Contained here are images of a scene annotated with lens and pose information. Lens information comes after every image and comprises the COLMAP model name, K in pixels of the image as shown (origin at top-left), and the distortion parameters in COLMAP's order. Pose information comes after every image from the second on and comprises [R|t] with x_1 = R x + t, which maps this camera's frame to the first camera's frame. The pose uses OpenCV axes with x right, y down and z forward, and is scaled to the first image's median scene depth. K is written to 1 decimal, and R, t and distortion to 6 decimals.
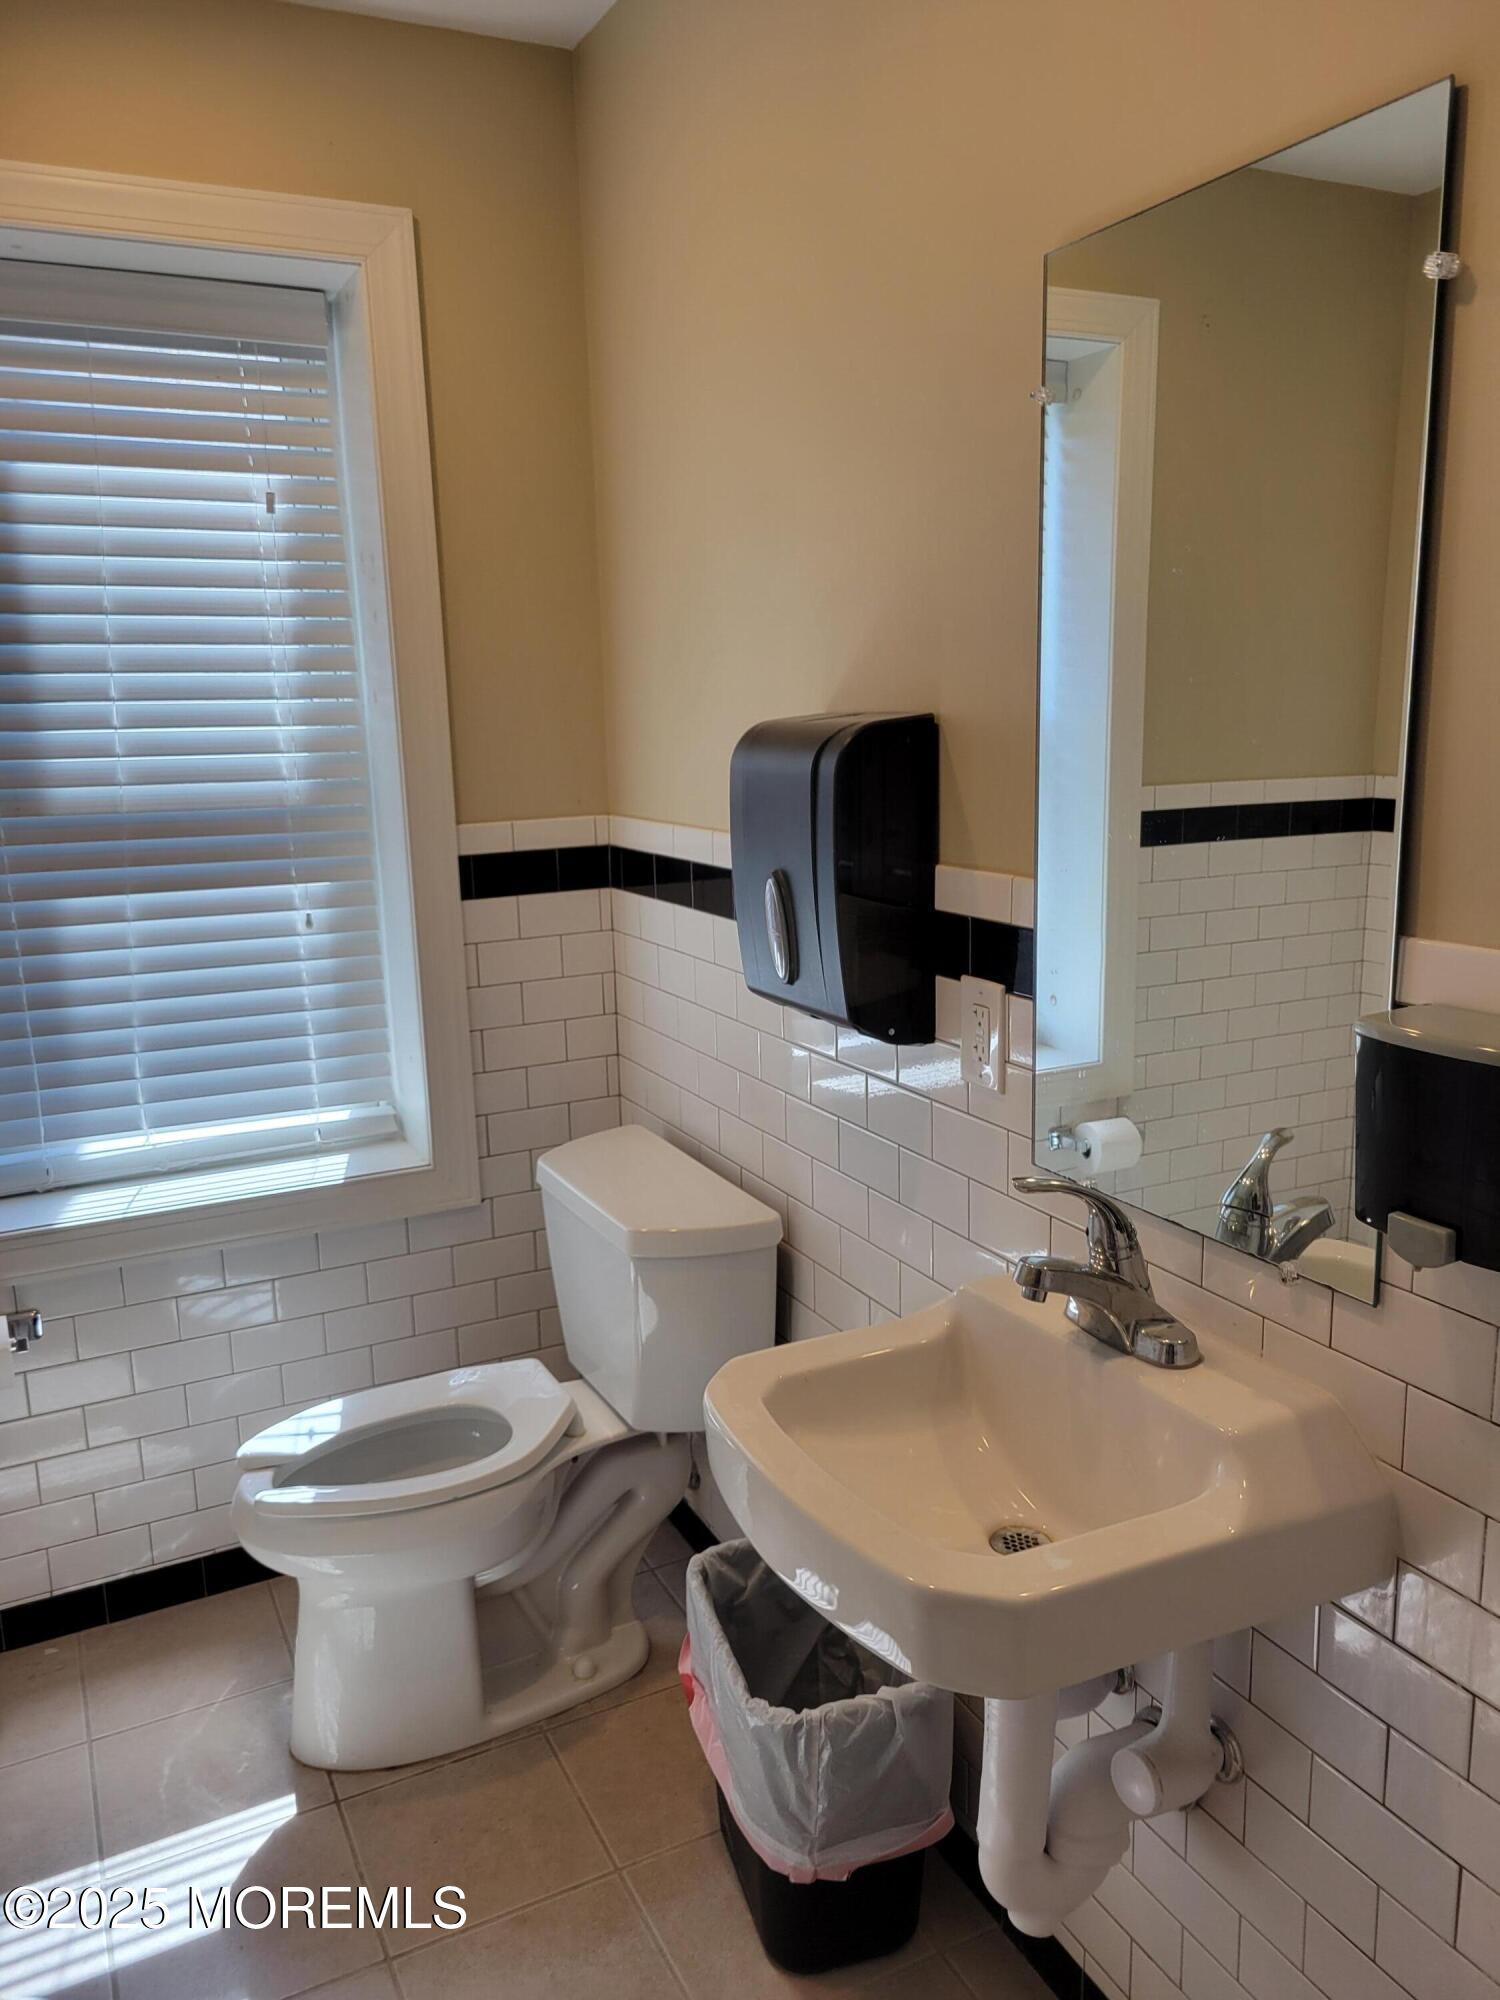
lens RADIAL K [[1500.5, 0, 753.2], [0, 1500.5, 1006.5], [0, 0, 1]] dist [0.053215, -0.027309]
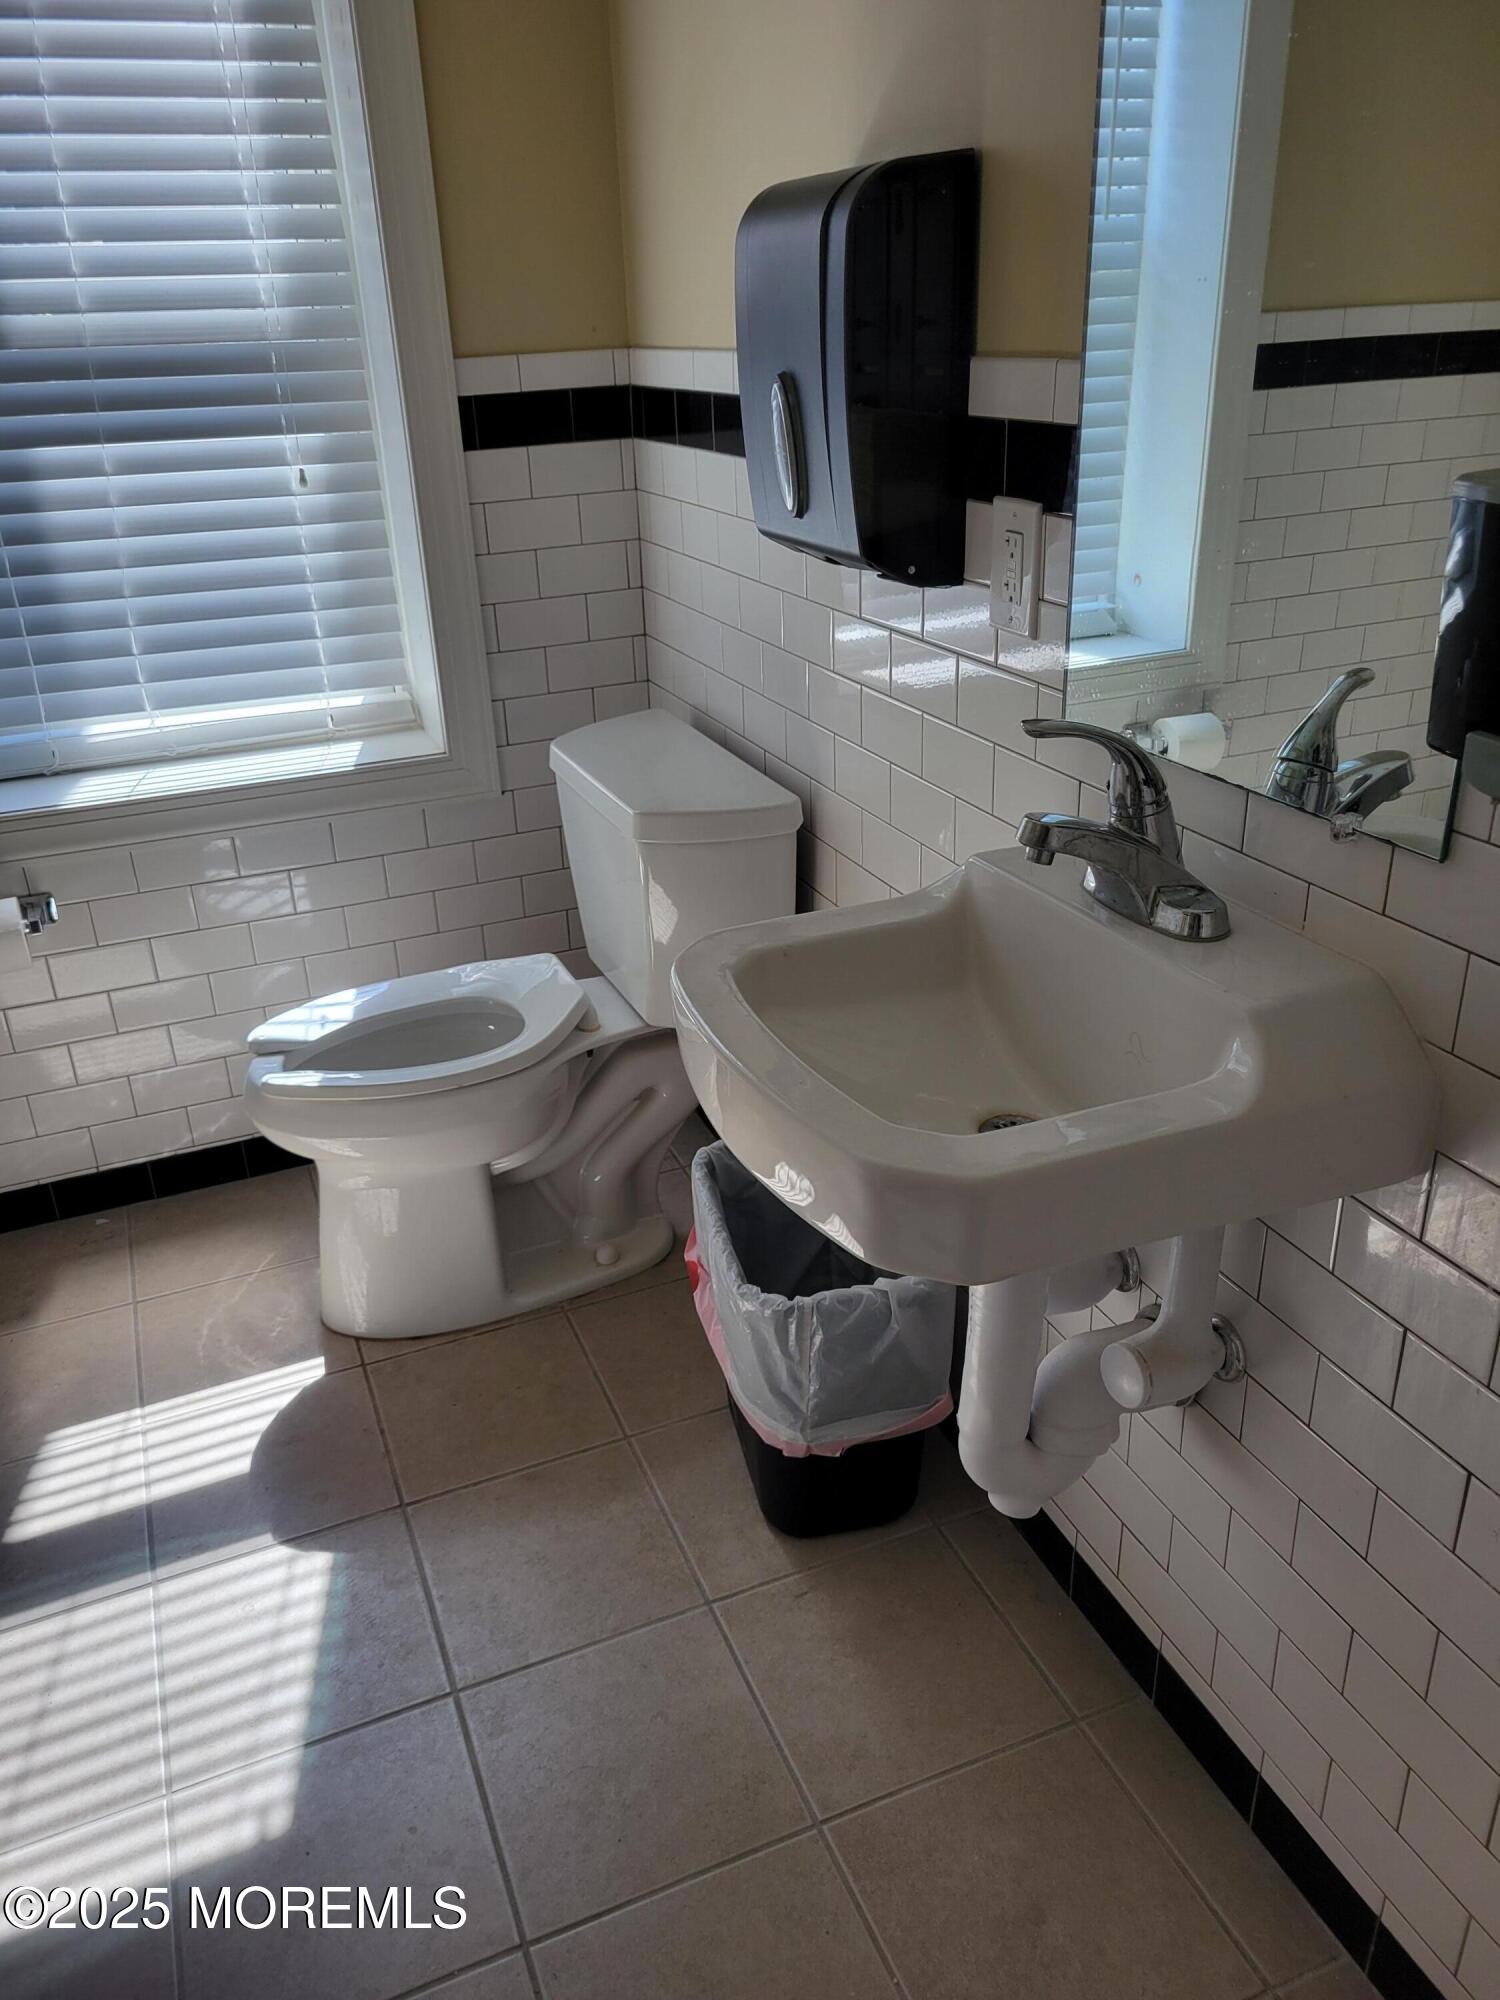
lens RADIAL K [[1500.5, 0, 751.5], [0, 1500.5, 982.0], [0, 0, 1]] dist [0.053215, -0.027309]
pose [[0.997488, 0.021153, -0.067606, 0.051477], [-0.005753, 0.975414, 0.220304, 0.045588], [0.070604, -0.219362, 0.973086, 0.087213]]
